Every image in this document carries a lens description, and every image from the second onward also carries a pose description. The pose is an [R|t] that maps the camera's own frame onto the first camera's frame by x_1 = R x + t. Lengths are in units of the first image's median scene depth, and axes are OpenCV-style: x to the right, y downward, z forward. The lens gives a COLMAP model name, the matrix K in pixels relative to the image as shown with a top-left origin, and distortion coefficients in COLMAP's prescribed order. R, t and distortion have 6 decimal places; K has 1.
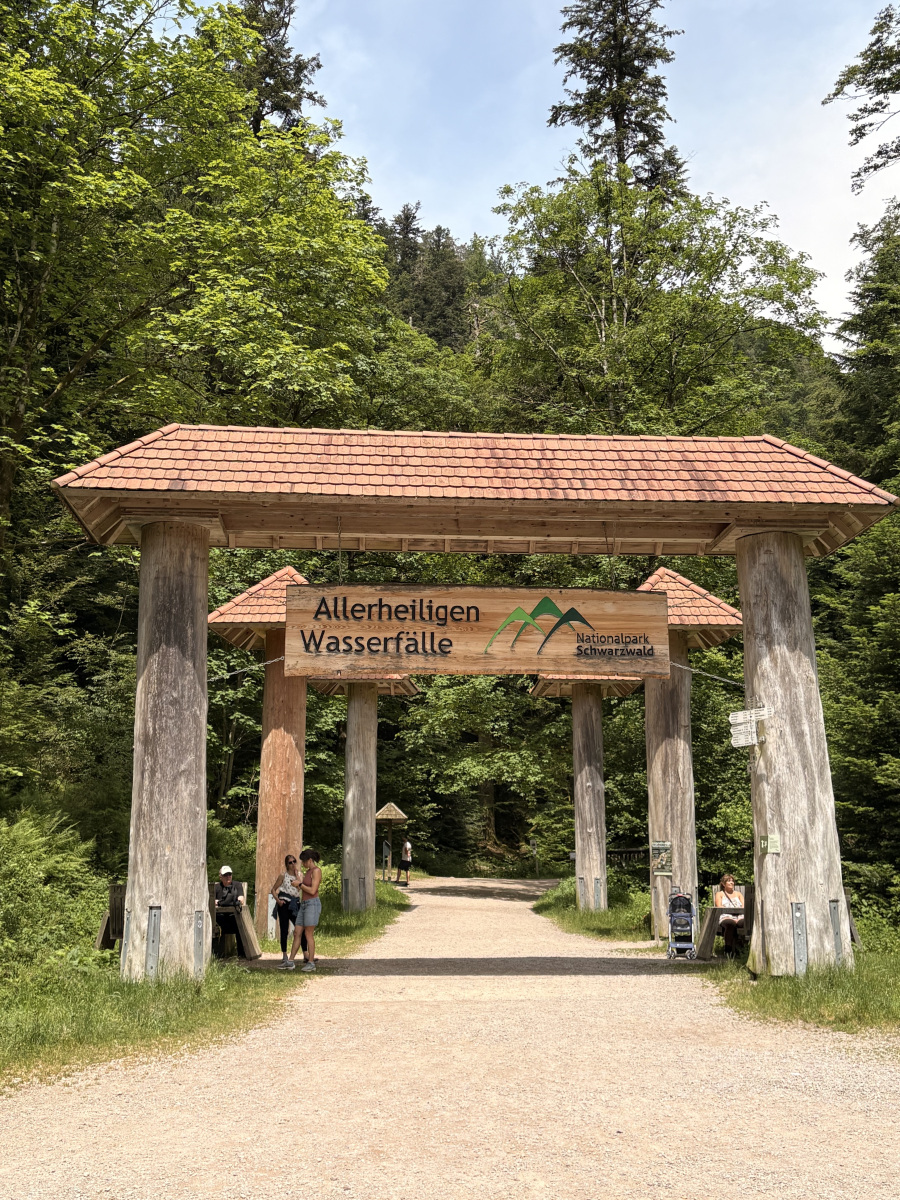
lens RADIAL K [[1367.9, 0, 439.6], [0, 1367.9, 600.8], [0, 0, 1]] dist [0.083283, 0.000000]
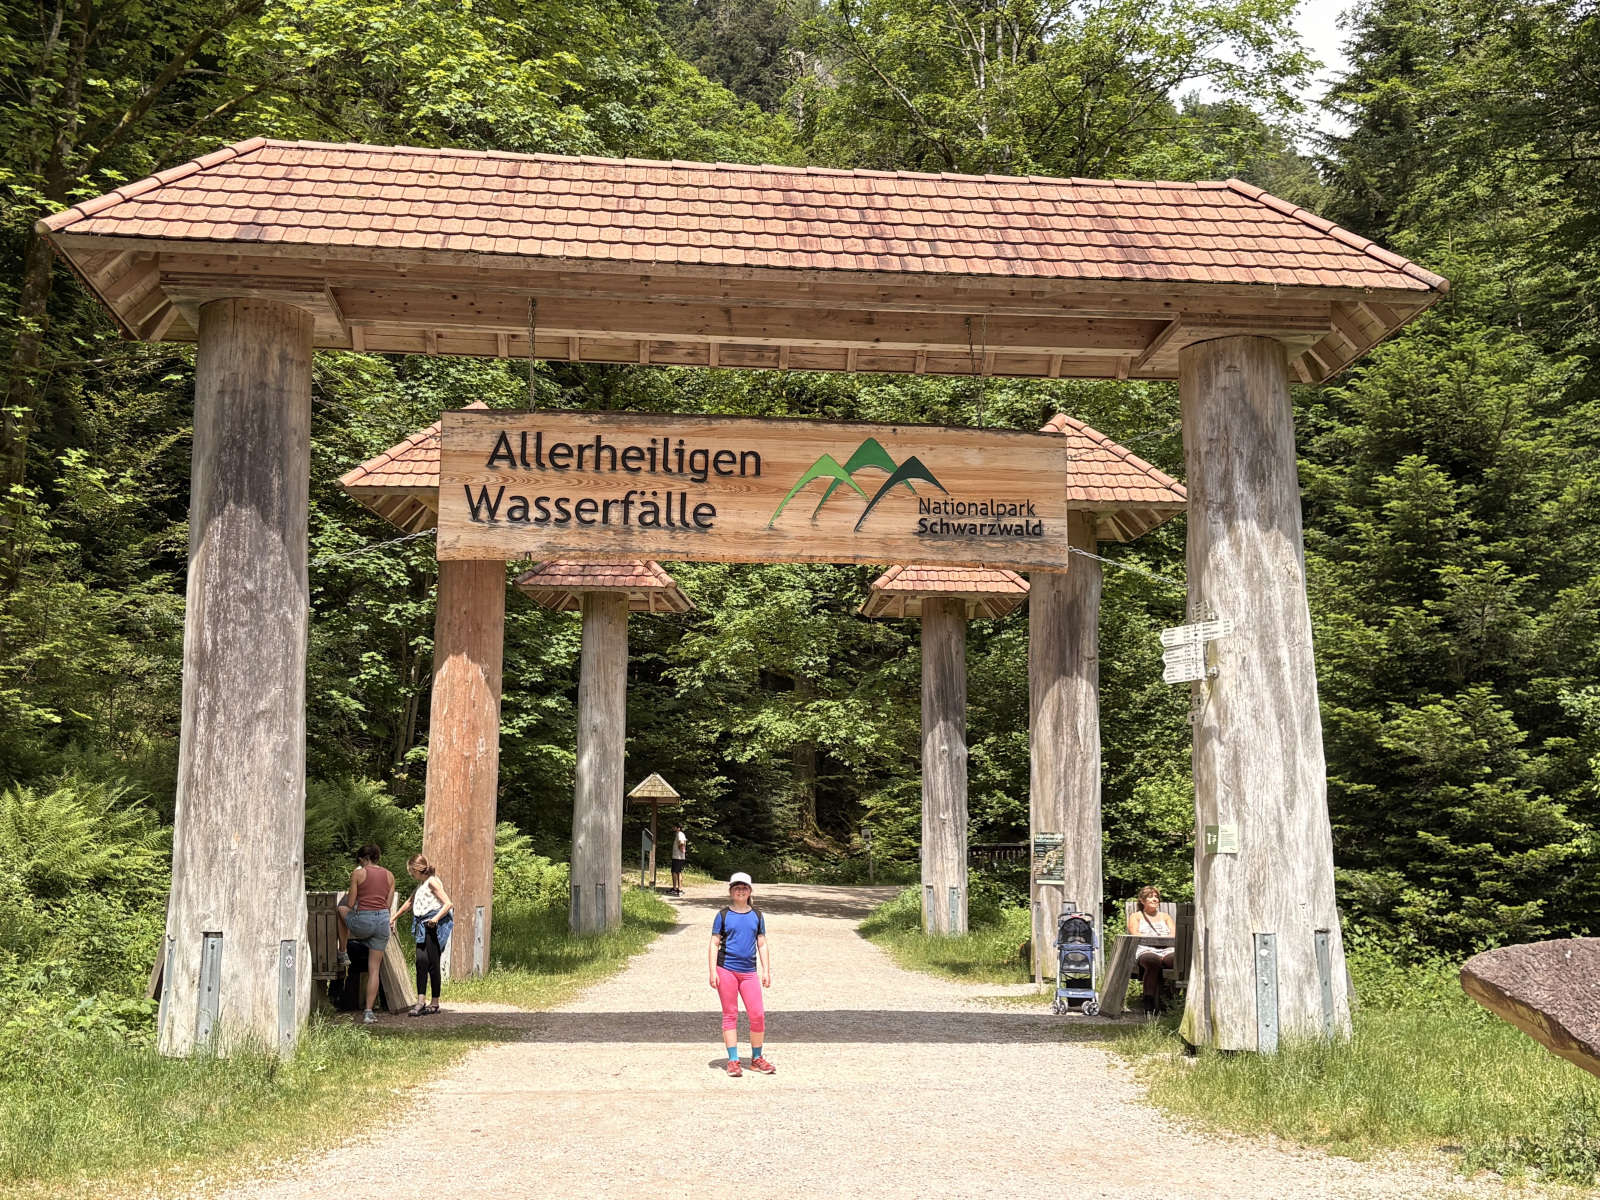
lens RADIAL K [[1934.5, 0, 804.1], [0, 1934.5, 602.0], [0, 0, 1]] dist [0.064289, 0.000000]
pose [[0.999465, 0.013323, 0.029869, 0.023163], [-0.014974, 0.998333, 0.055744, 0.022613], [-0.029077, -0.056161, 0.997998, 0.131484]]
